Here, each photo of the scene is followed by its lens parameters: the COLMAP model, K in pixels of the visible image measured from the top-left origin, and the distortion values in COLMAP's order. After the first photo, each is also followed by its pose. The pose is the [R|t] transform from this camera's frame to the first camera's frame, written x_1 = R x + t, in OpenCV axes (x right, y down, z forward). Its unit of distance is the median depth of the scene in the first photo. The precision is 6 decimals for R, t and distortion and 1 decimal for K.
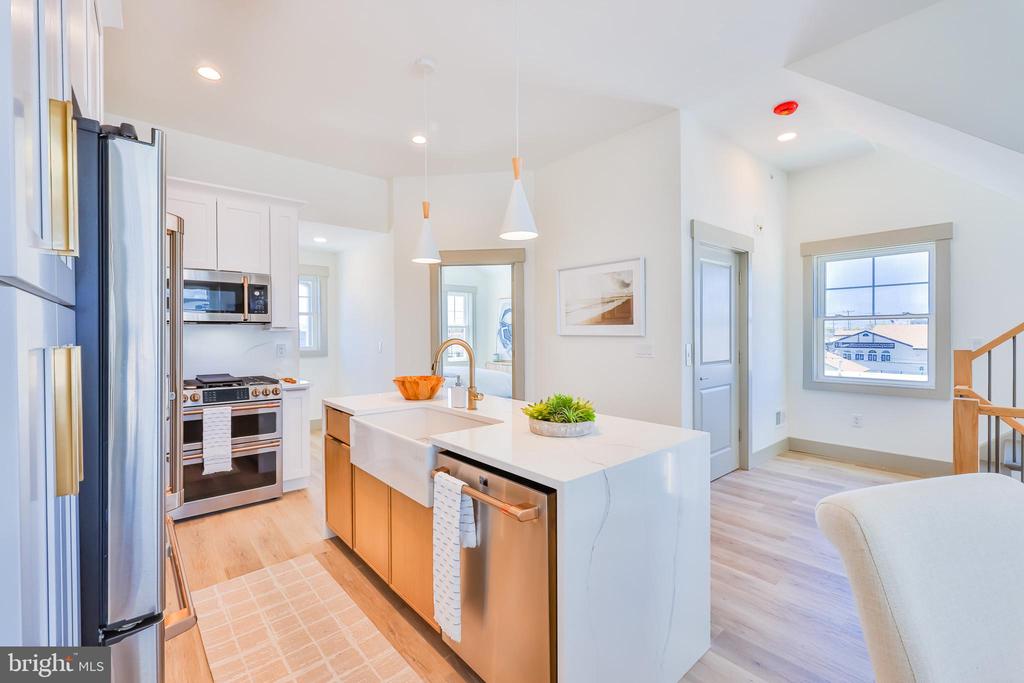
lens RADIAL K [[439.4, 0, 511.1], [0, 439.4, 331.5], [0, 0, 1]] dist [0.000535, -0.000238]
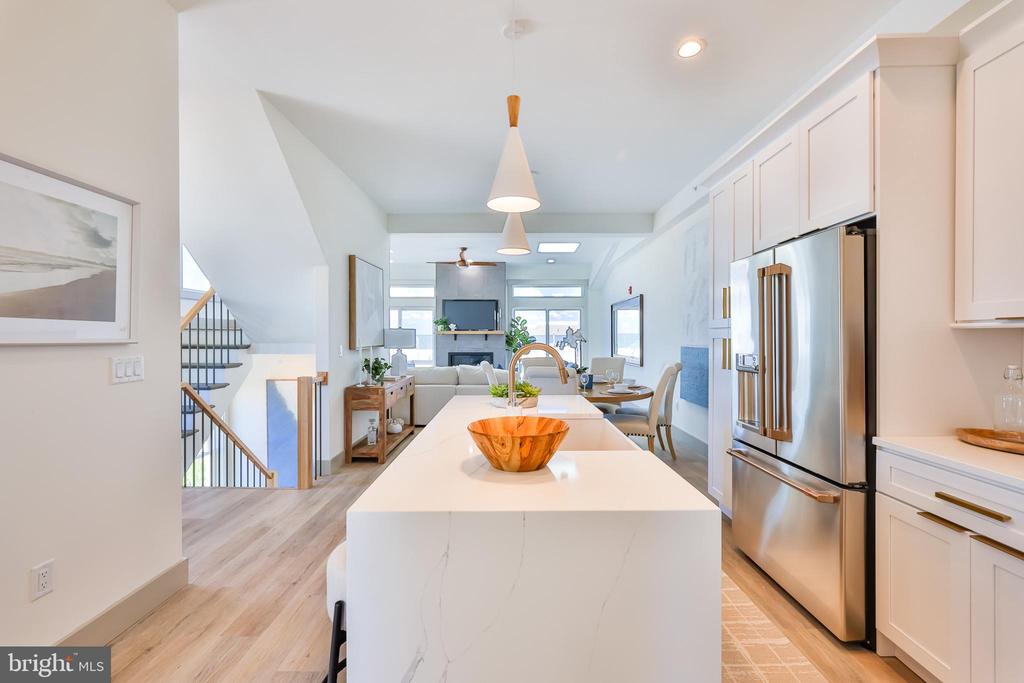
lens RADIAL K [[433.5, 0, 517.6], [0, 433.5, 340.6], [0, 0, 1]] dist [-0.000032, 0.000064]
pose [[-0.759337, -0.000149, 0.650698, -0.431078], [0.002916, 0.999989, 0.003631, 0.006111], [-0.650691, 0.004654, -0.759328, 1.105229]]
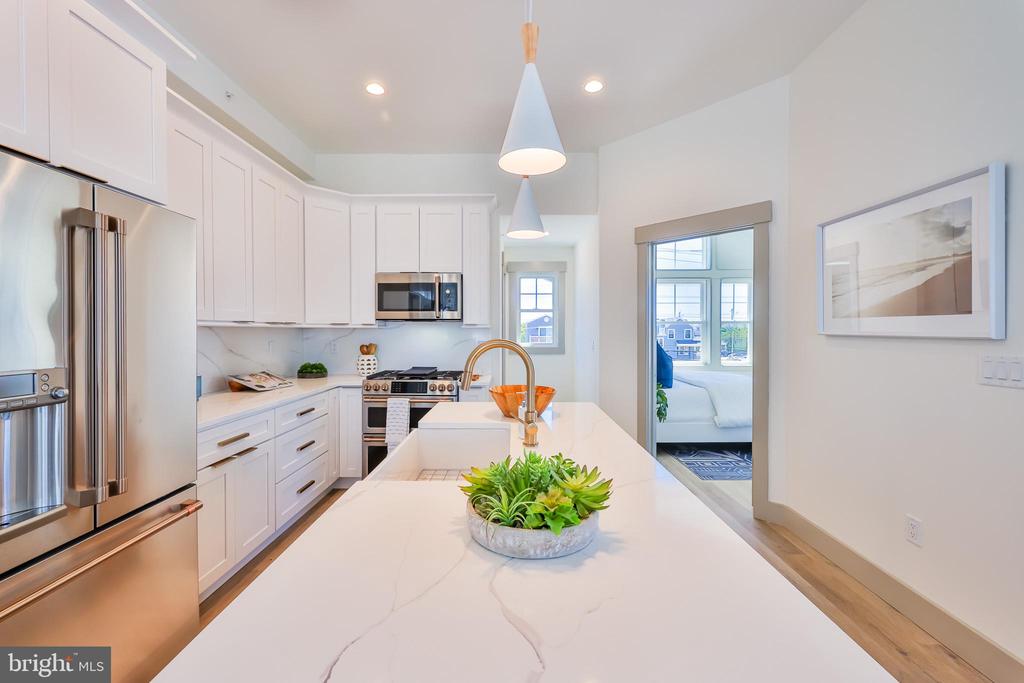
lens RADIAL K [[439.4, 0, 511.1], [0, 439.4, 331.5], [0, 0, 1]] dist [0.000535, -0.000238]
pose [[0.747406, 0.005820, -0.664342, 0.227148], [-0.001345, 0.999973, 0.007247, 0.000149], [0.664366, -0.004522, 0.747394, 0.330089]]
